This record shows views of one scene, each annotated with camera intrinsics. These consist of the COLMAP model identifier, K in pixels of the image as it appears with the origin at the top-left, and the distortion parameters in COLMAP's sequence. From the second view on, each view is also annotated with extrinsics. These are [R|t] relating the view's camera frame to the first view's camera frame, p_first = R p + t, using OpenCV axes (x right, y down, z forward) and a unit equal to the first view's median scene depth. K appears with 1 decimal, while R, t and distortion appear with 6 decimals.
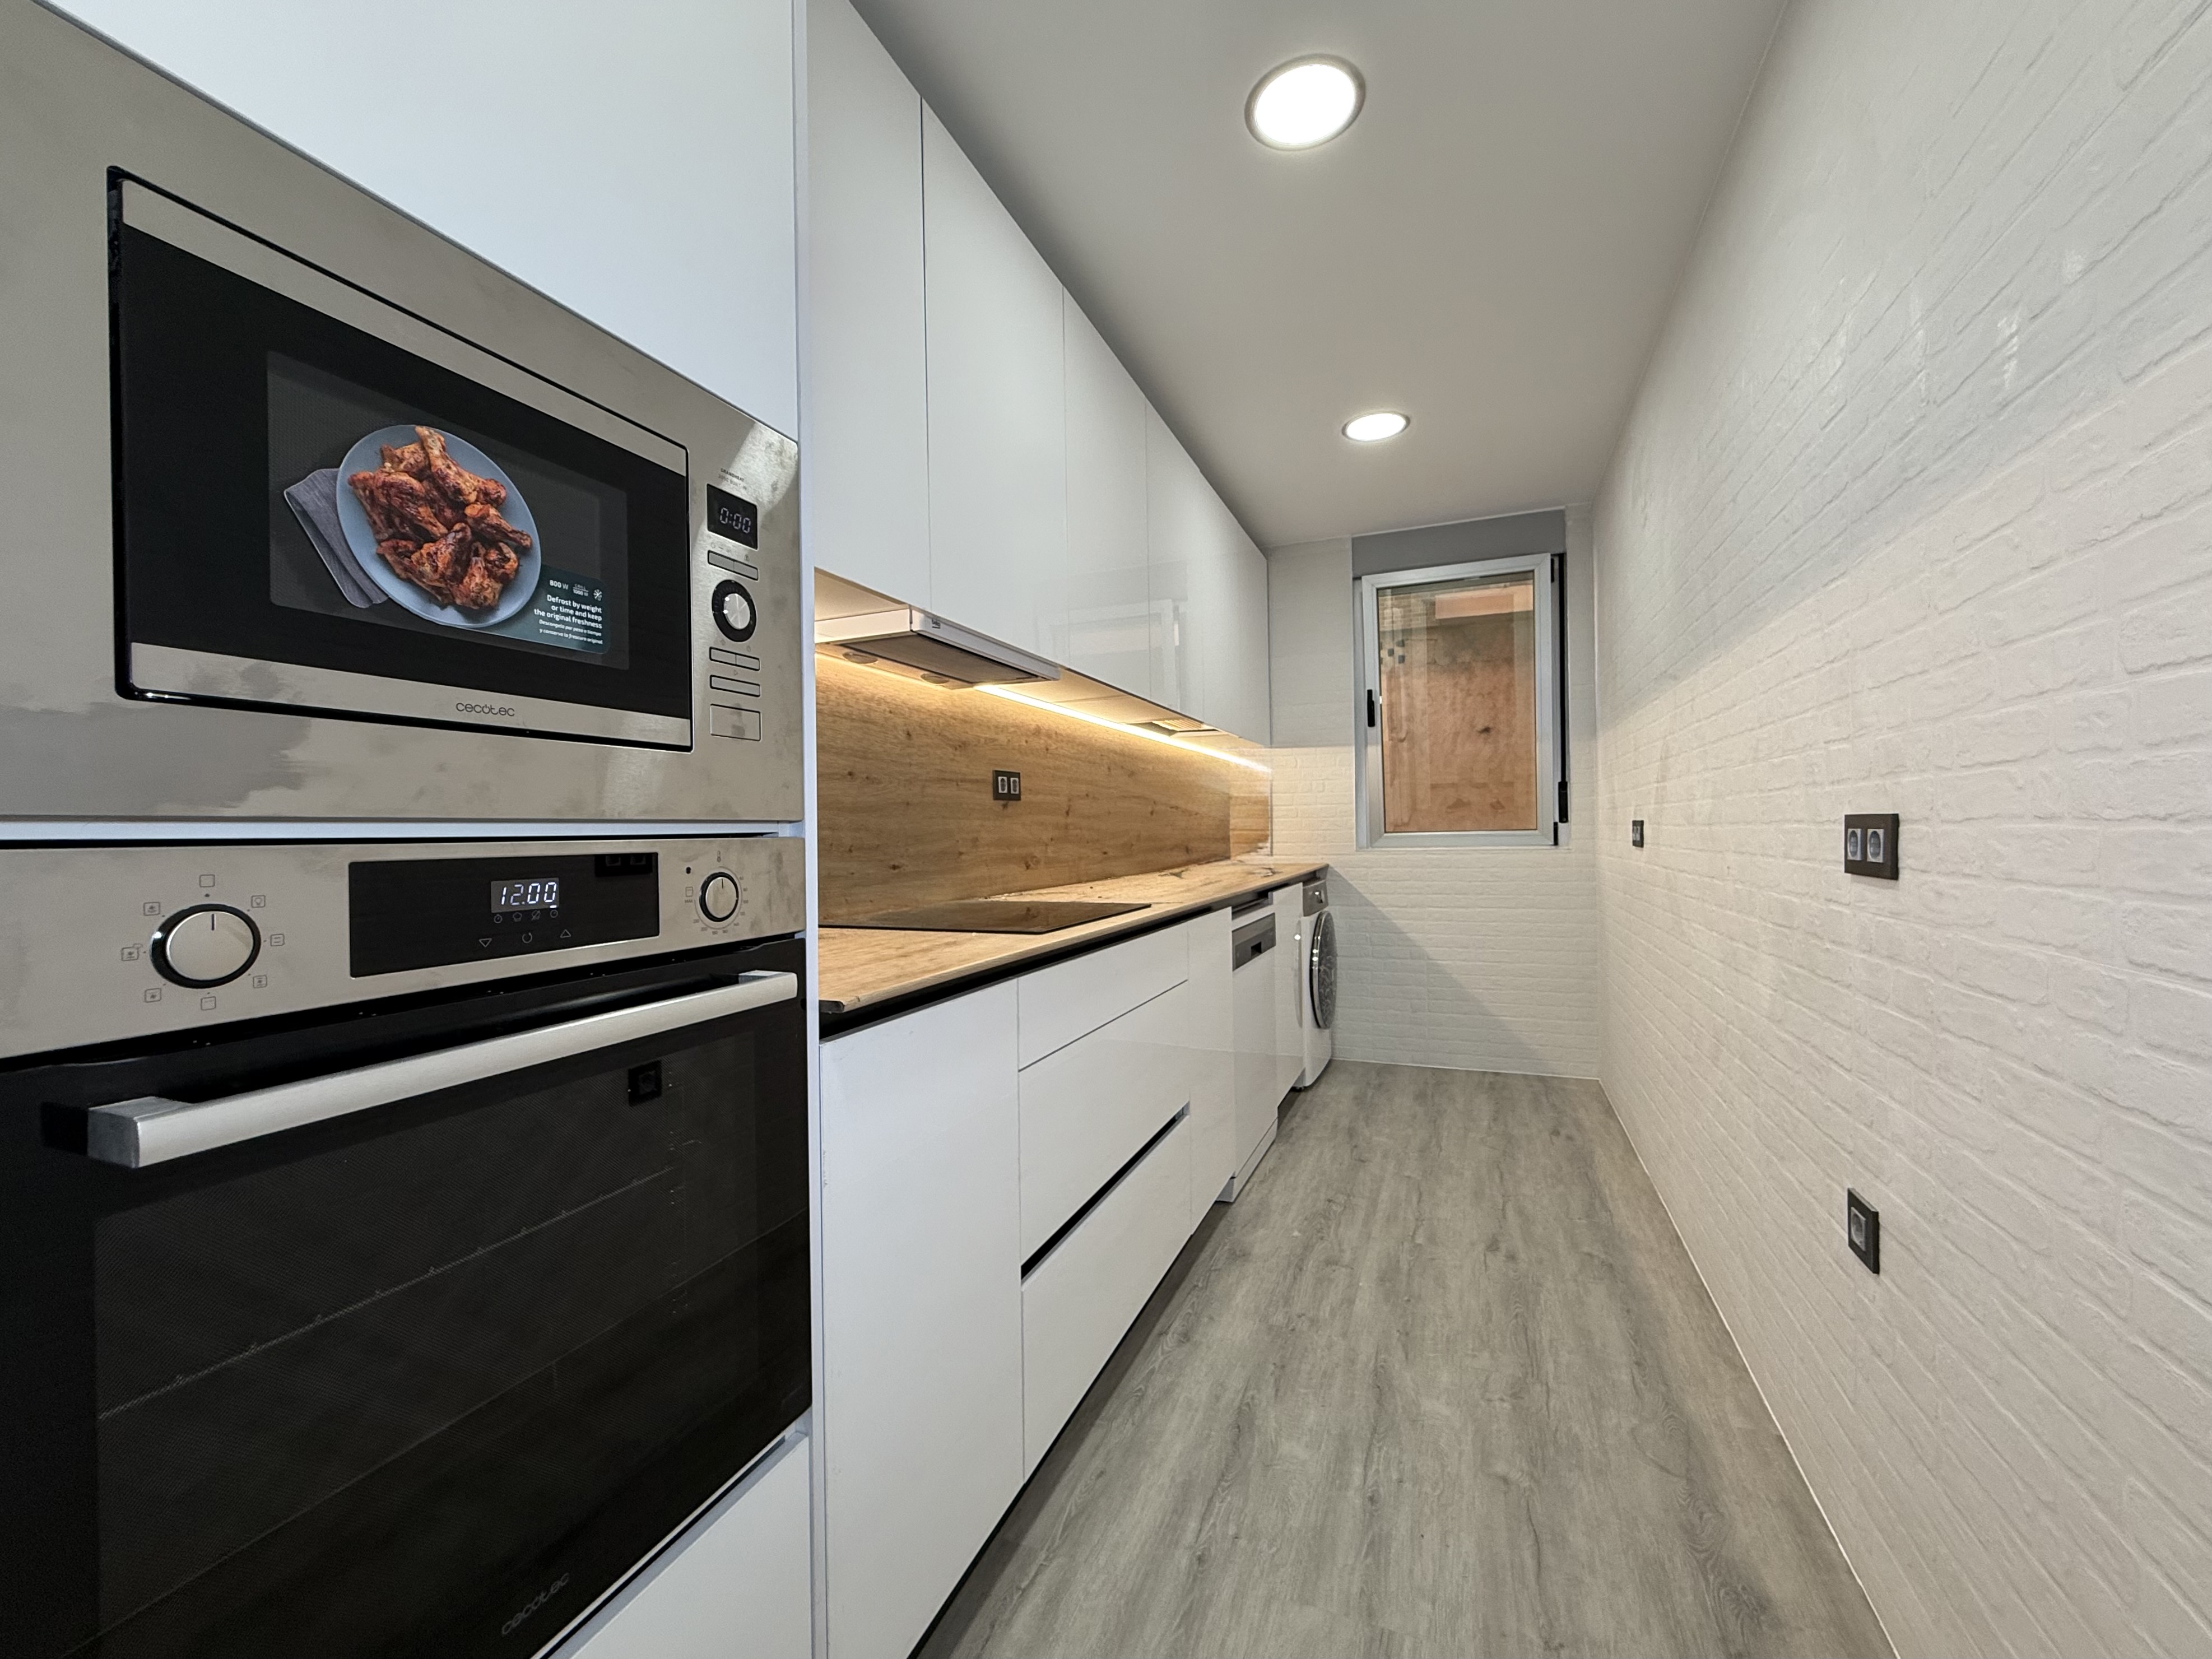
lens RADIAL K [[894.9, 0, 1098.6], [0, 894.9, 833.0], [0, 0, 1]] dist [0.000565, -0.000586]
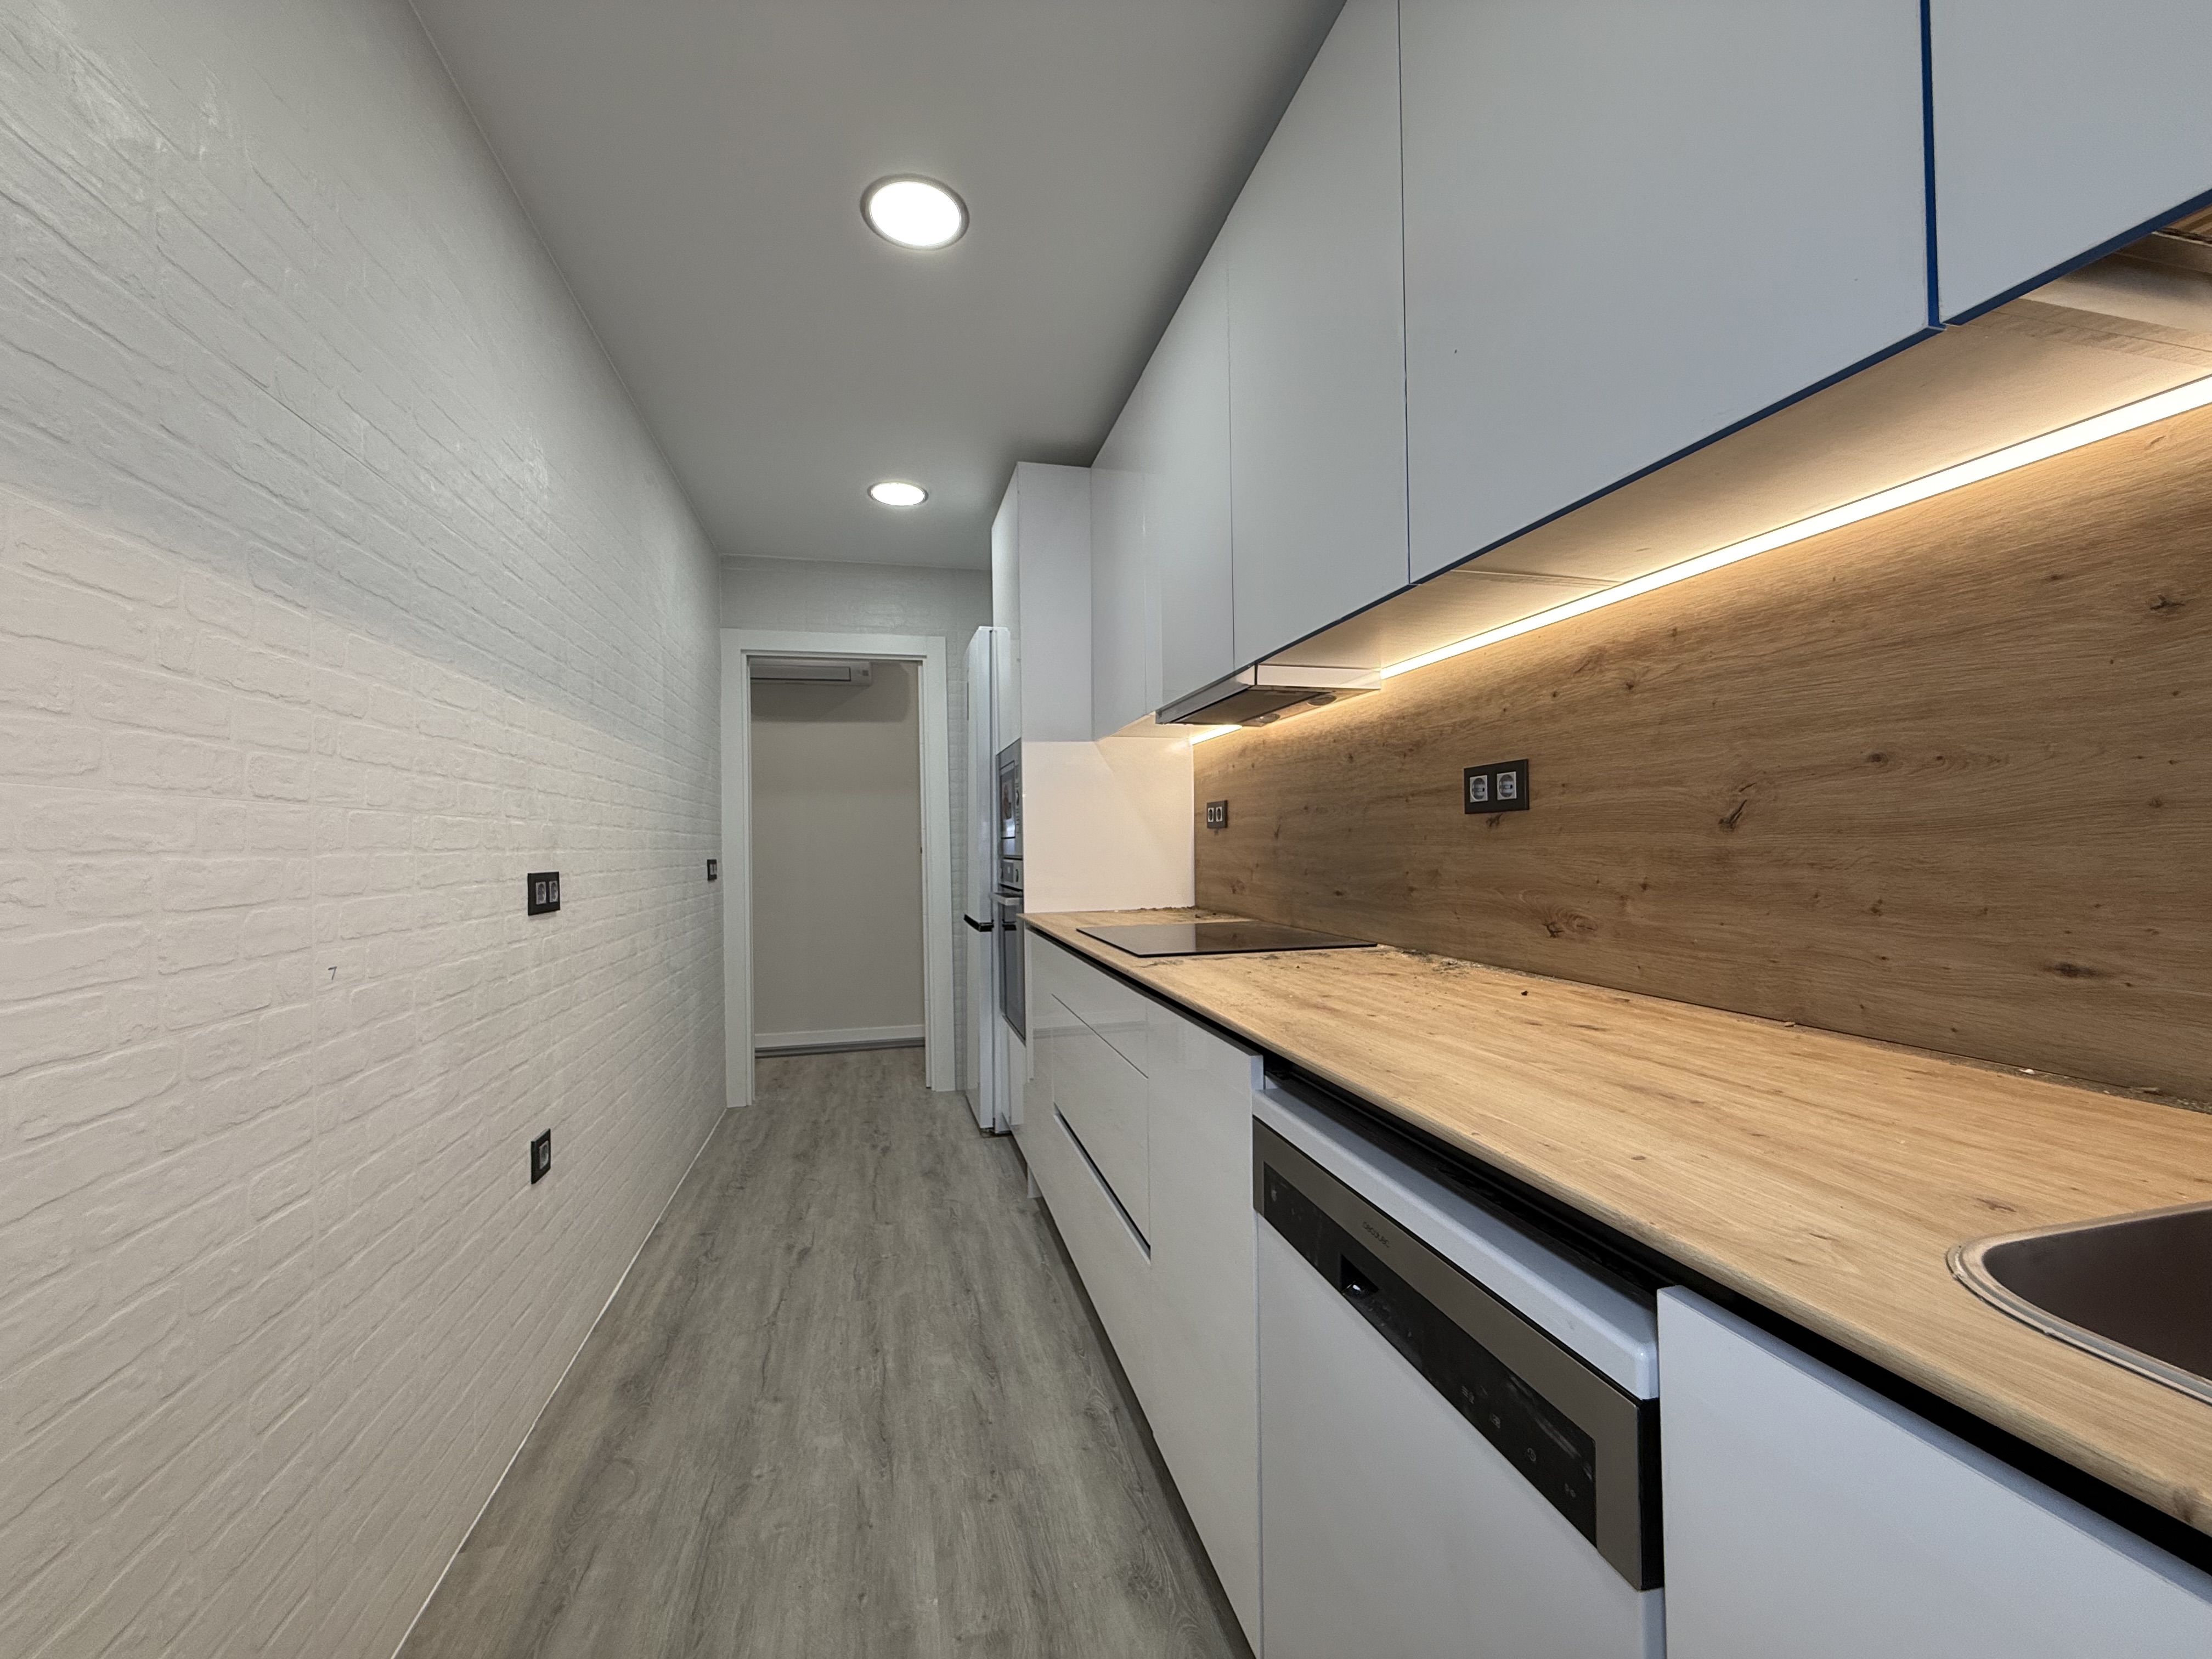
lens RADIAL K [[876.8, 0, 1096.7], [0, 876.8, 833.3], [0, 0, 1]] dist [-0.000329, -0.000408]
pose [[-0.808144, 0.021044, -0.588609, 0.563780], [0.027106, 0.999631, -0.001477, -0.034925], [0.588361, -0.017148, -0.808417, 1.603224]]
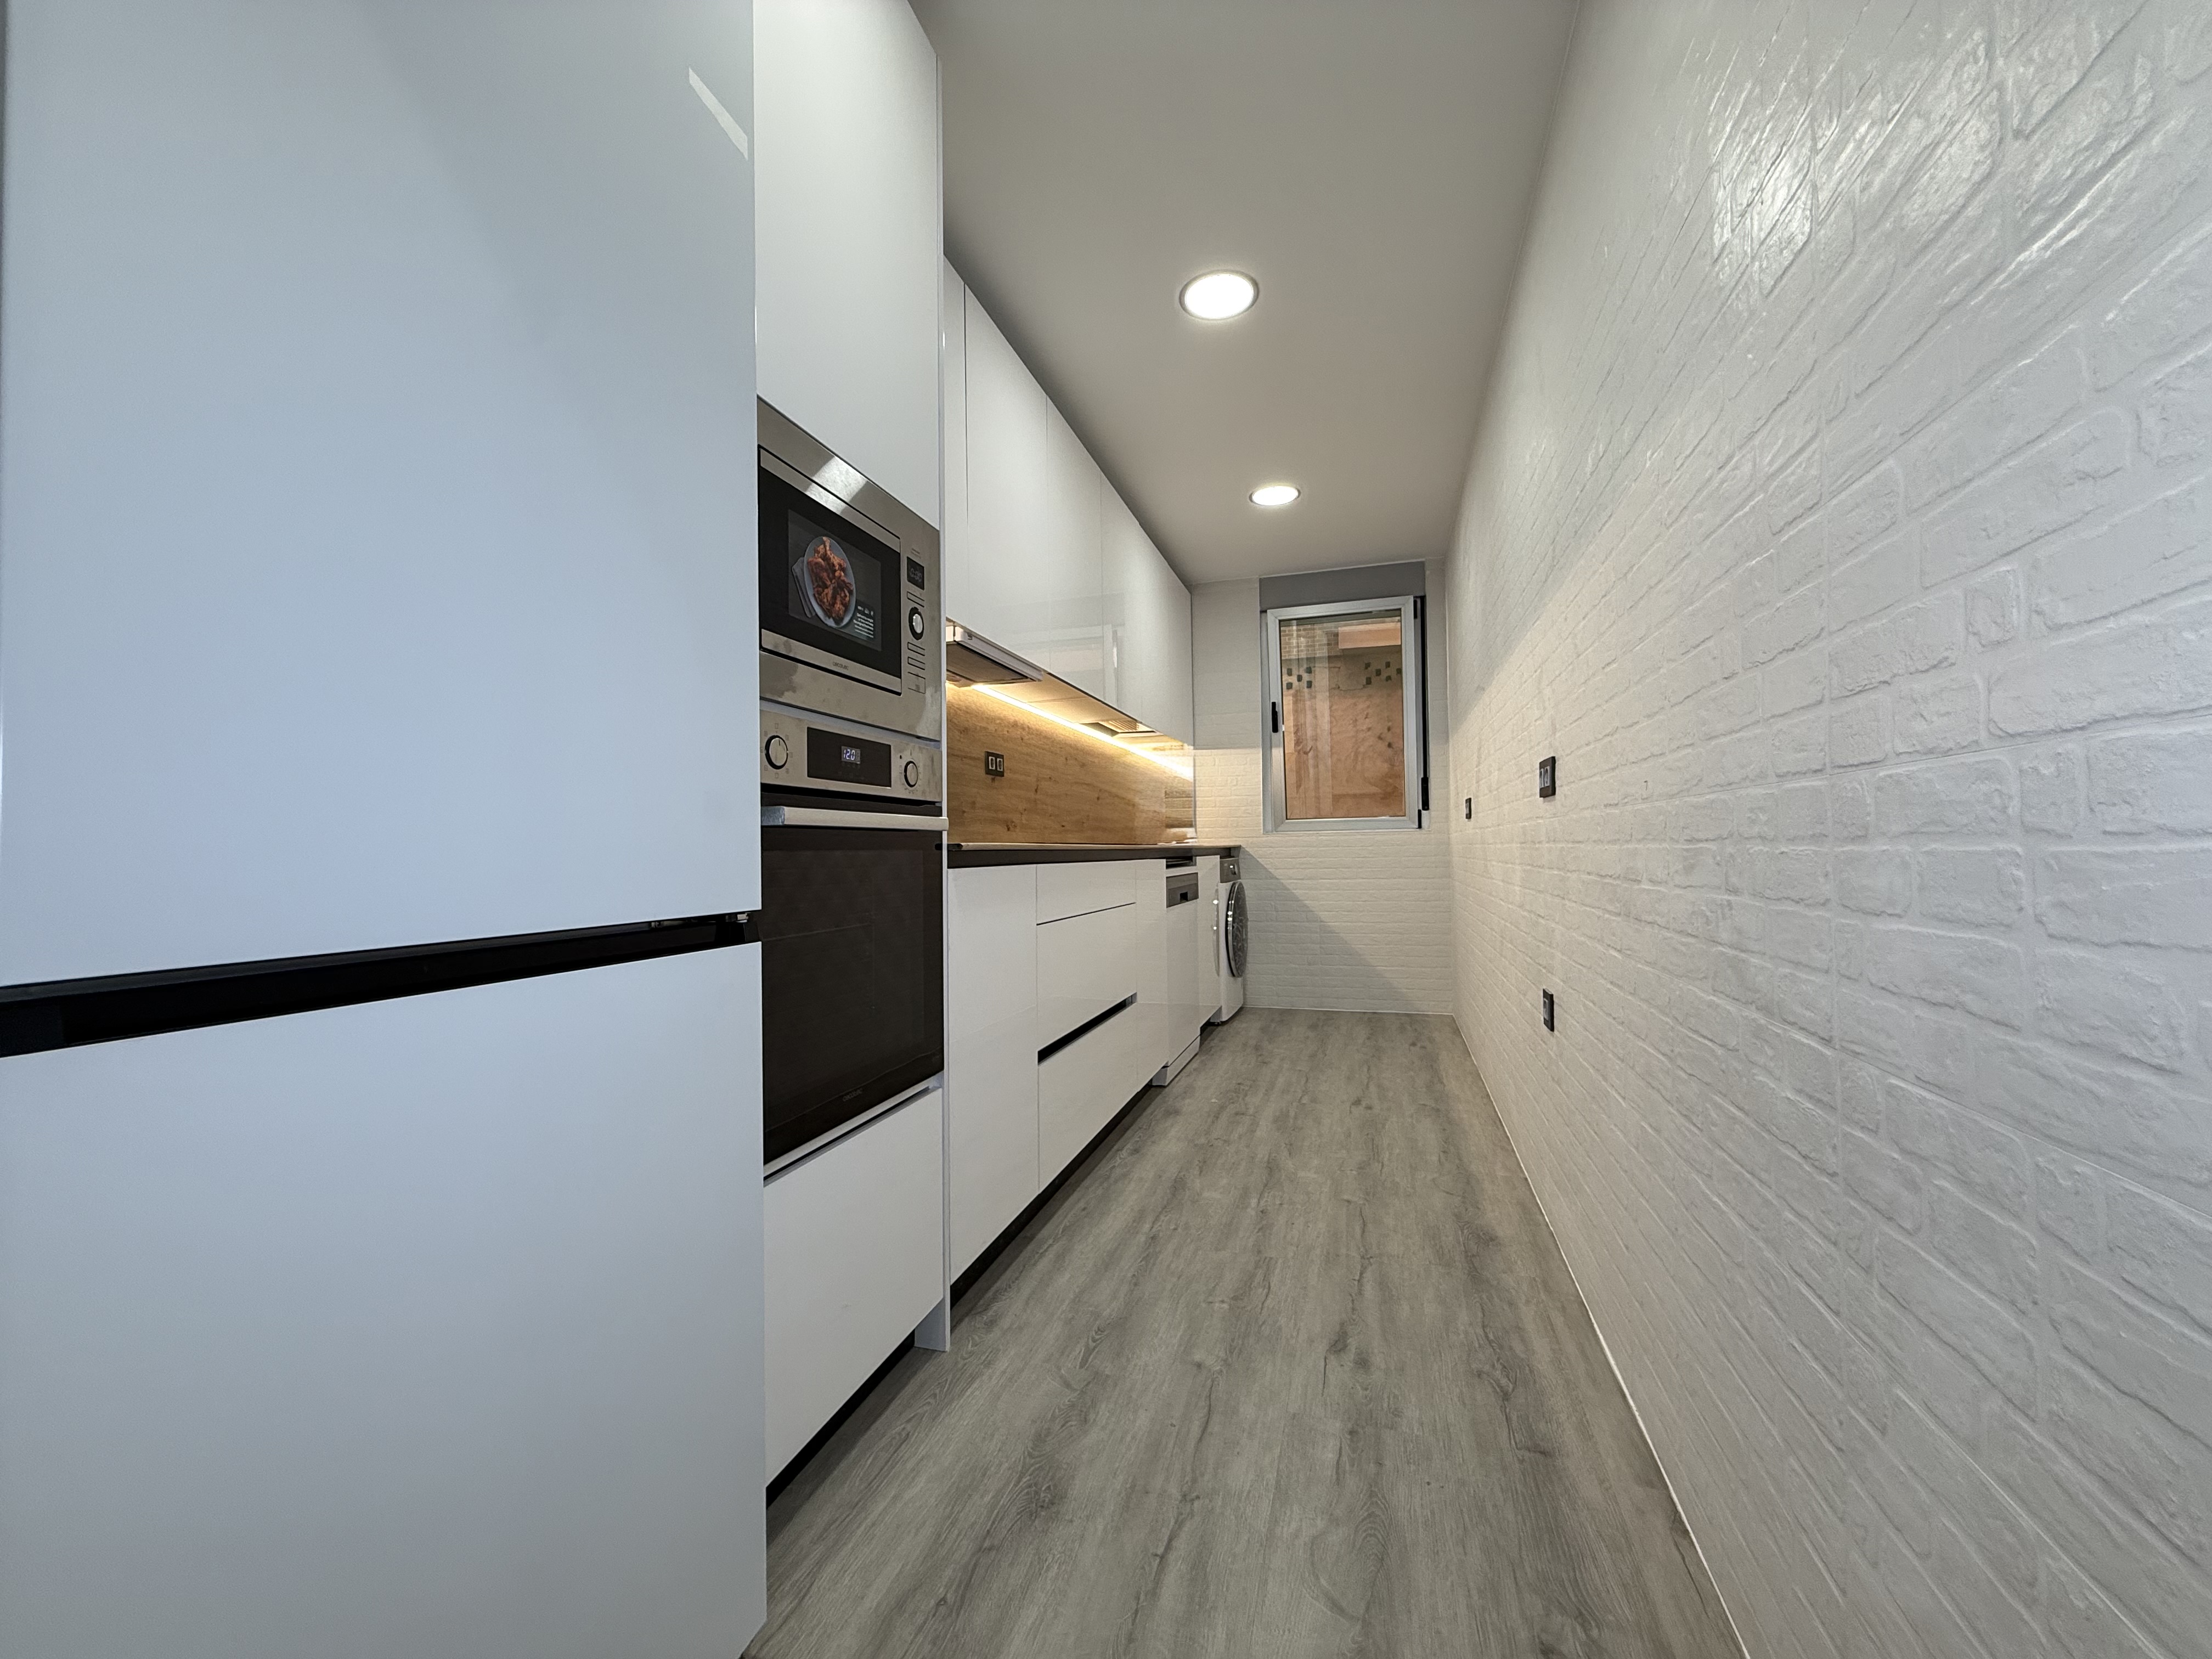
lens RADIAL K [[876.8, 0, 1096.7], [0, 876.8, 833.3], [0, 0, 1]] dist [-0.000329, -0.000408]
pose [[0.996594, 0.004253, 0.082360, -0.071557], [-0.002435, 0.999751, -0.022164, 0.091035], [-0.082434, 0.021888, 0.996356, -0.335027]]
